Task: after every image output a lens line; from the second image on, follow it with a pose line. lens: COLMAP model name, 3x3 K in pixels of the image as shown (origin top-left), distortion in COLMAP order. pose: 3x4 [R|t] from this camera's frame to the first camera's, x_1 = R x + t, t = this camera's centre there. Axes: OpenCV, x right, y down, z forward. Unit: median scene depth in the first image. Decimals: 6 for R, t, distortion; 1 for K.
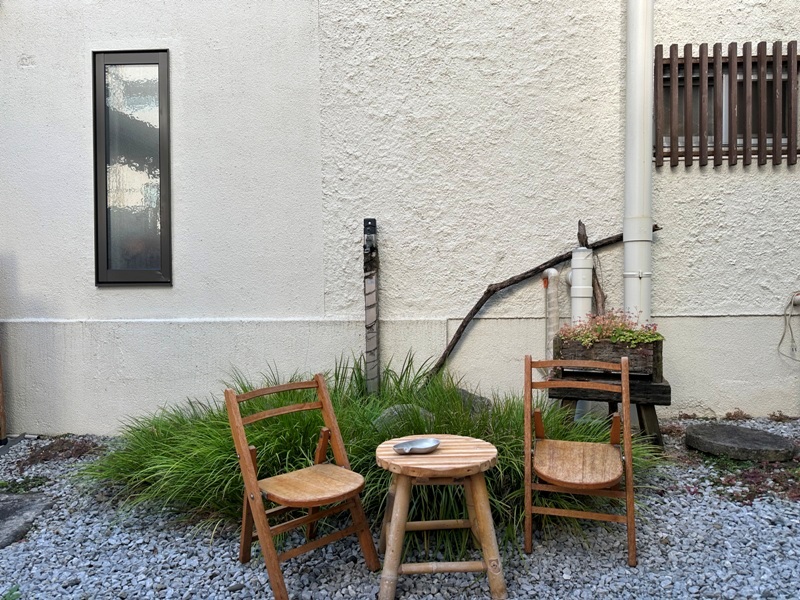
lens RADIAL K [[554.1, 0, 389.2], [0, 554.1, 311.7], [0, 0, 1]] dist [0.047333, -0.050457]
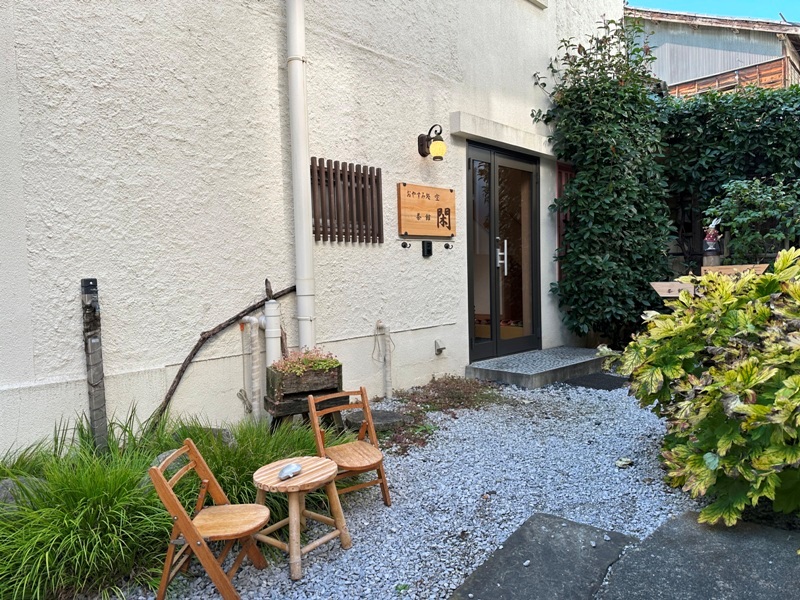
lens RADIAL K [[554.1, 0, 402.4], [0, 554.1, 304.4], [0, 0, 1]] dist [0.047333, -0.050457]
pose [[0.658302, -0.050731, 0.751042, -0.426507], [0.057766, 0.998189, 0.016792, -0.103791], [-0.750534, 0.032331, 0.660041, -0.106311]]
